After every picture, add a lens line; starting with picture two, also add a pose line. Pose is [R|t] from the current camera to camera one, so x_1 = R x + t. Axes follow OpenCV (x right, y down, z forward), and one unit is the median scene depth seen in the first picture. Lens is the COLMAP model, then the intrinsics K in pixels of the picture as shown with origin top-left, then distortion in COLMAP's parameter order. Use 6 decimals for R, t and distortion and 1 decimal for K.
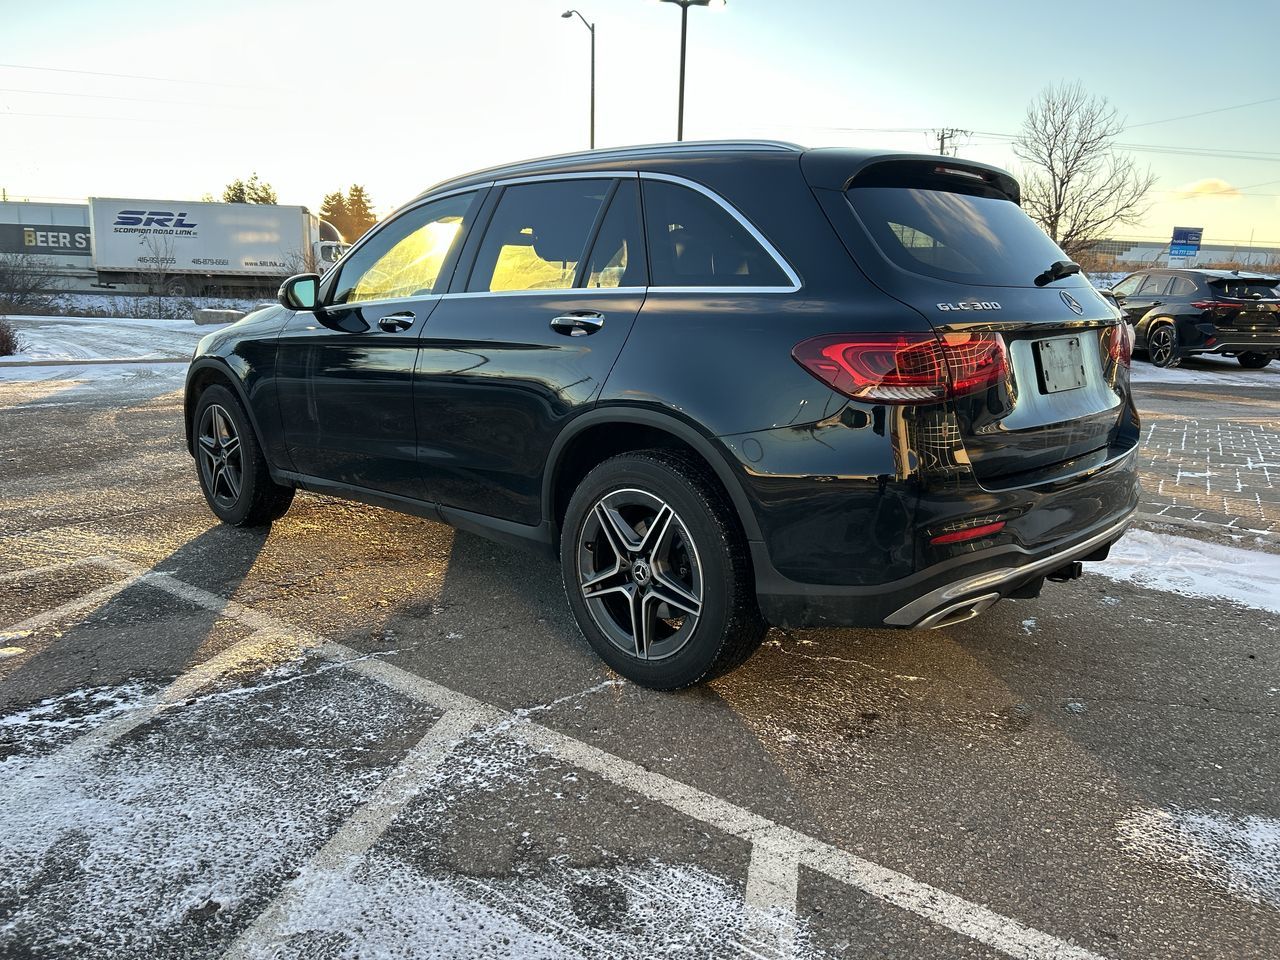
lens RADIAL K [[960.0, 0, 628.6], [0, 960.0, 484.4], [0, 0, 1]] dist [0.044357, -0.046672]
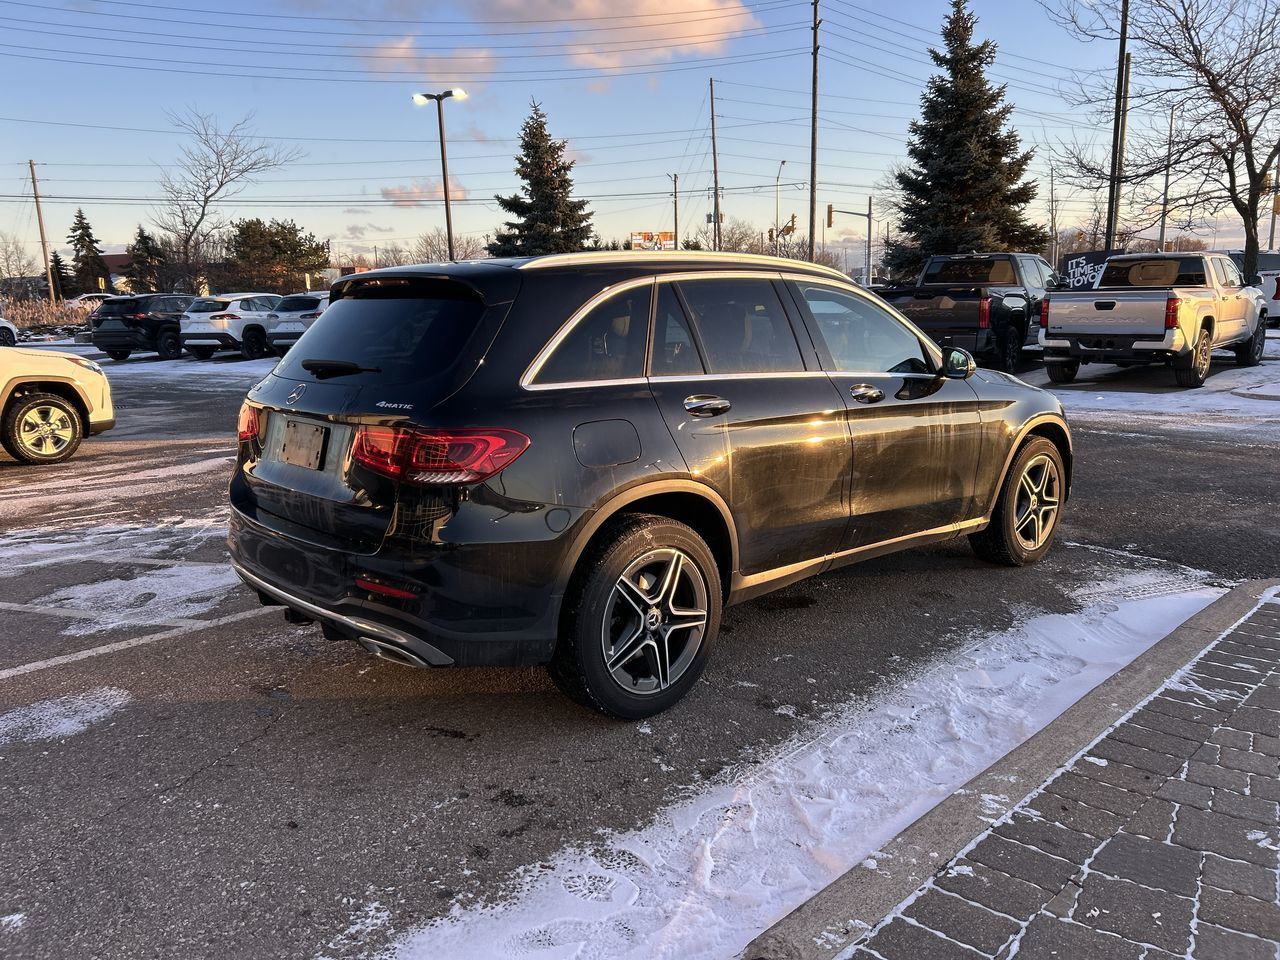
lens RADIAL K [[960.0, 0, 631.9], [0, 960.0, 497.3], [0, 0, 1]] dist [0.044357, -0.046672]
pose [[-0.049384, 0.188769, -0.980779, 1.594647], [-0.190585, 0.962153, 0.194781, -0.366913], [0.980428, 0.196541, -0.011538, 1.408936]]
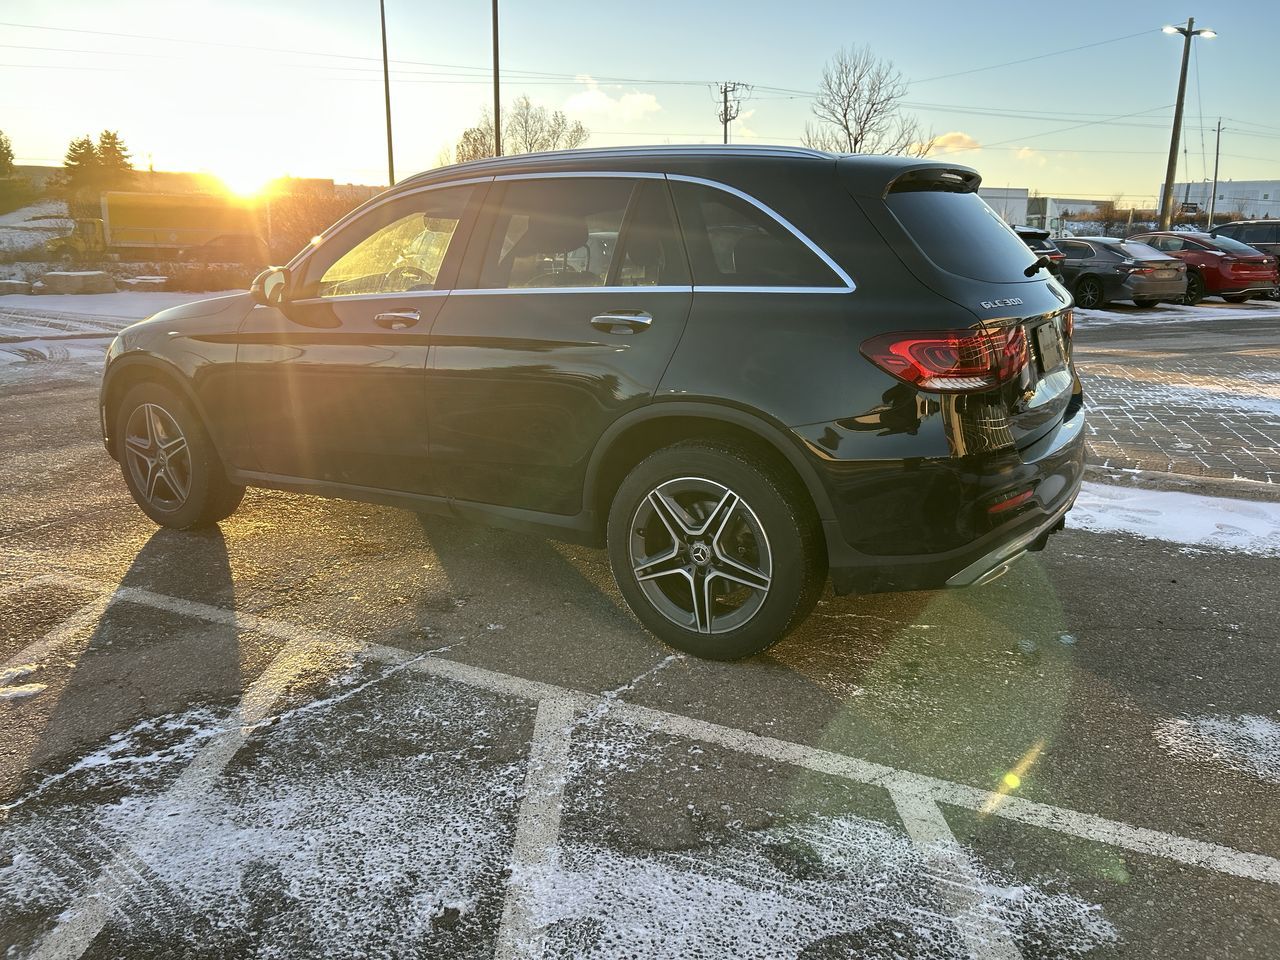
lens RADIAL K [[960.0, 0, 628.2], [0, 960.0, 478.9], [0, 0, 1]] dist [0.044357, -0.046672]
pose [[0.977520, -0.063938, 0.200914, -0.280320], [0.055284, 0.997297, 0.048397, -0.049287], [-0.203465, -0.036202, 0.978413, -0.032299]]
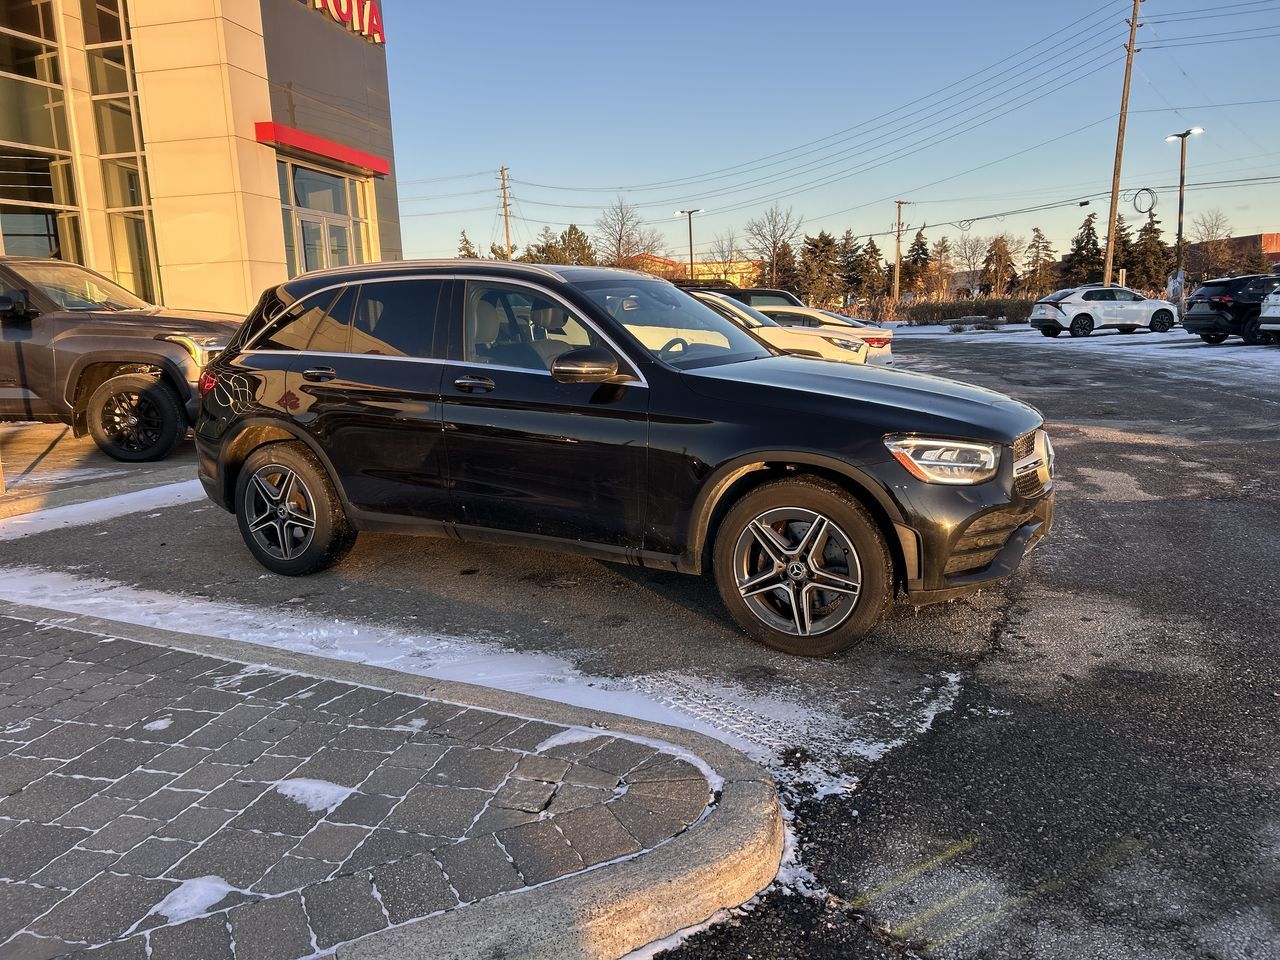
lens RADIAL K [[960.0, 0, 626.1], [0, 960.0, 476.7], [0, 0, 1]] dist [0.044357, -0.046672]
pose [[-0.961484, 0.059858, -0.268264, 0.311769], [-0.041827, 0.932768, 0.358041, -0.732501], [0.271660, 0.355472, -0.894338, 3.231420]]
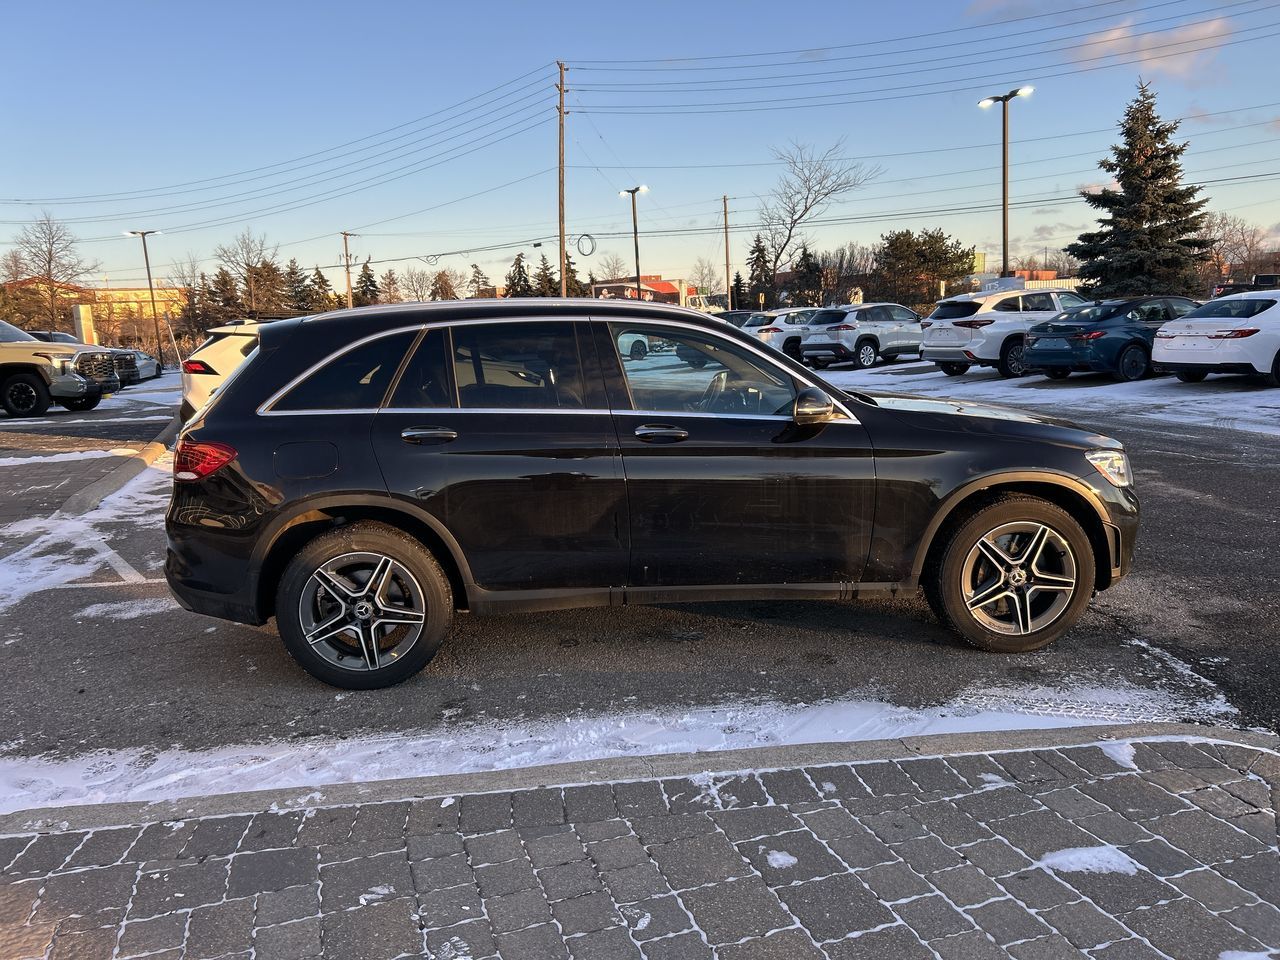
lens RADIAL K [[960.0, 0, 632.1], [0, 960.0, 488.0], [0, 0, 1]] dist [0.044357, -0.046672]
pose [[-0.654464, 0.138349, -0.743328, 1.236687], [-0.128766, 0.948361, 0.289882, -0.637450], [0.745048, 0.285432, -0.602853, 2.571547]]
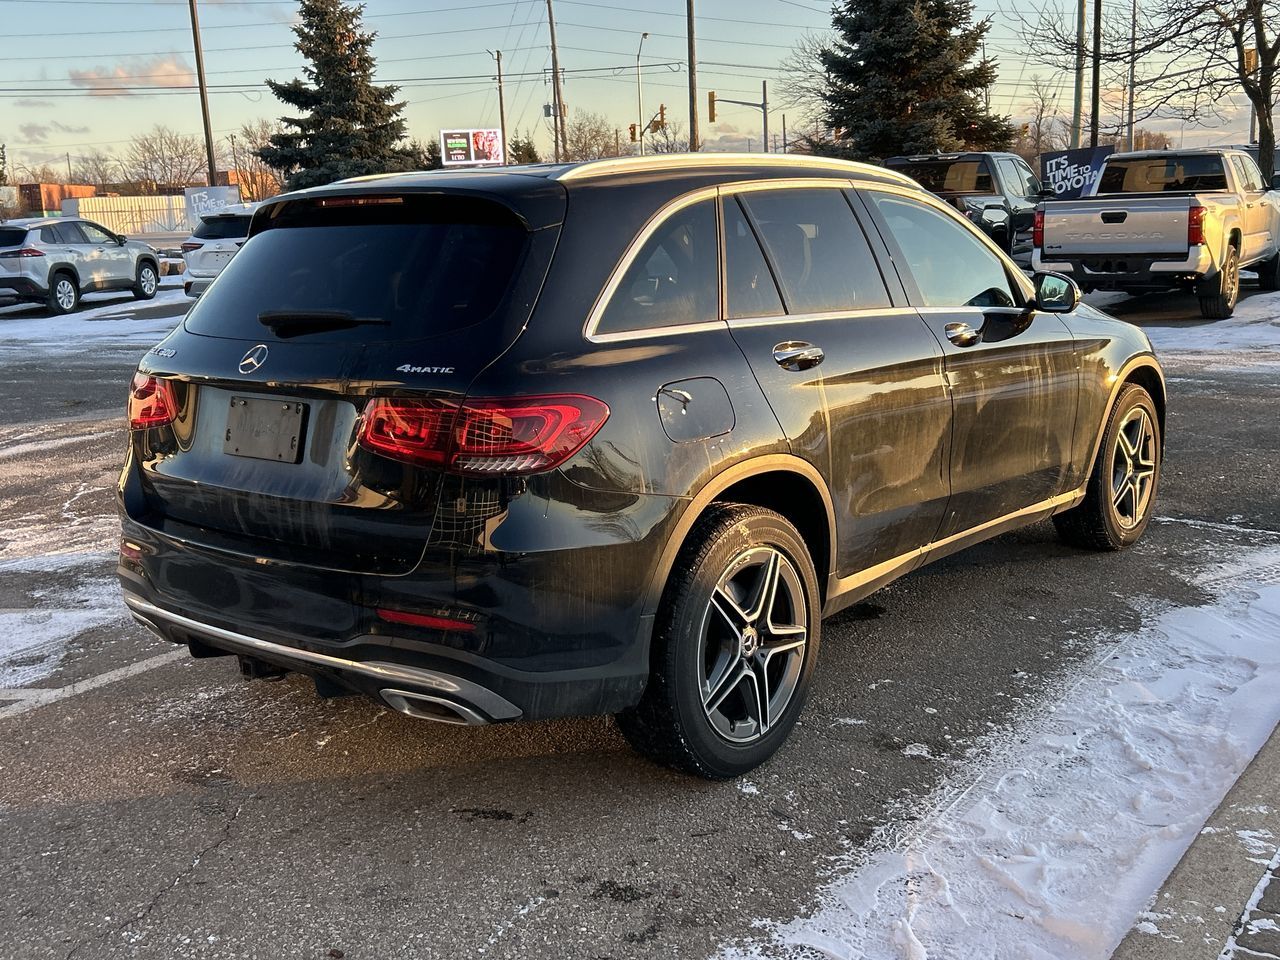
lens RADIAL K [[1313.2, 0, 630.8], [0, 1313.2, 477.0], [0, 0, 1]] dist [0.025778, 0.000000]
pose [[0.093612, 0.177794, -0.979605, 1.614360], [-0.169183, 0.972456, 0.160329, -0.320960], [0.981129, 0.150724, 0.121113, 1.171254]]
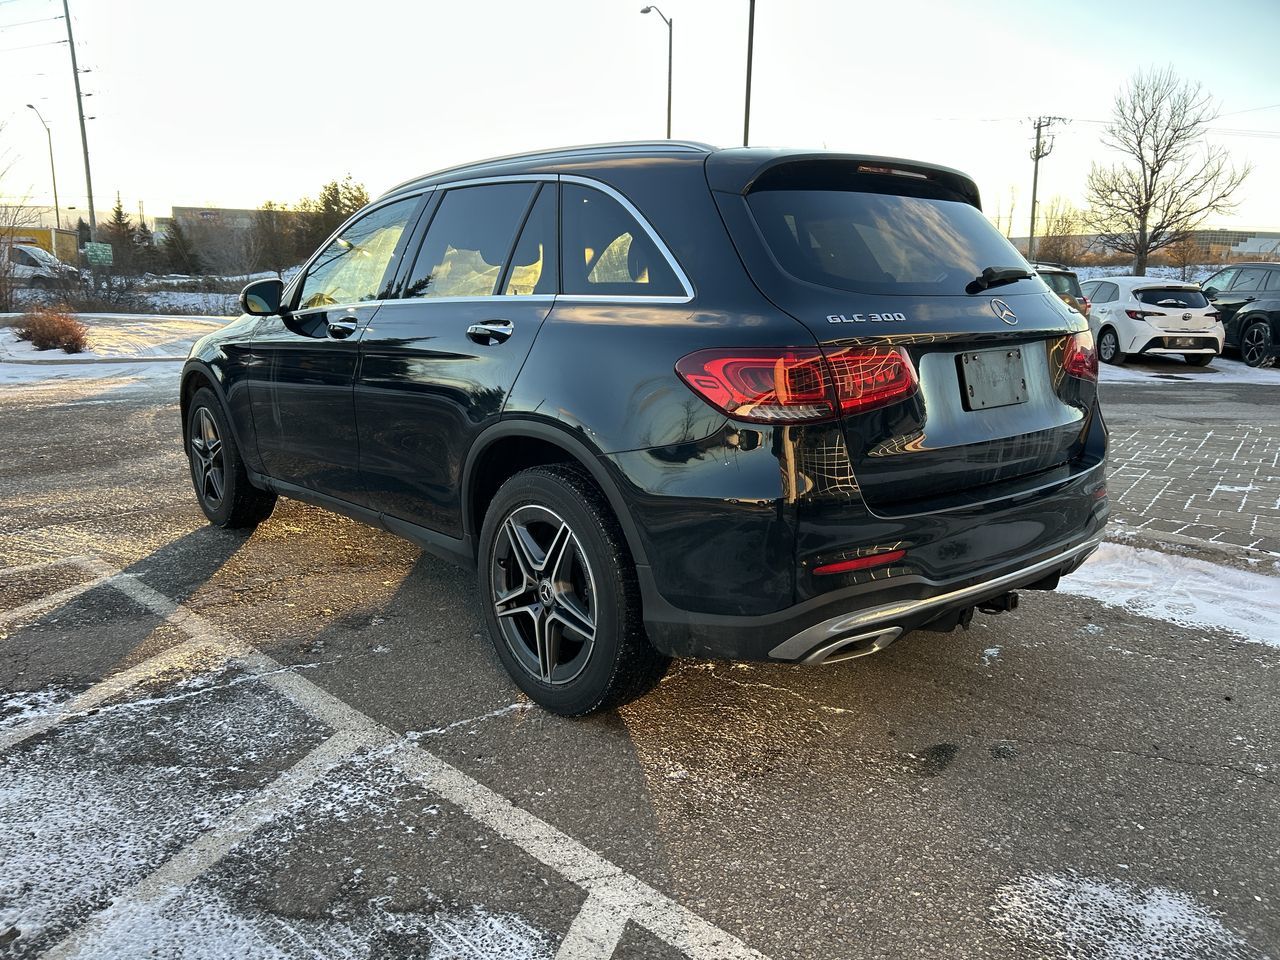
lens RADIAL K [[960.0, 0, 629.7], [0, 960.0, 480.0], [0, 0, 1]] dist [0.044357, -0.046672]
pose [[0.996130, 0.014073, -0.086756, 0.180515], [-0.014023, 0.999901, 0.001192, -0.023145], [0.086764, 0.000029, 0.996229, 0.050712]]
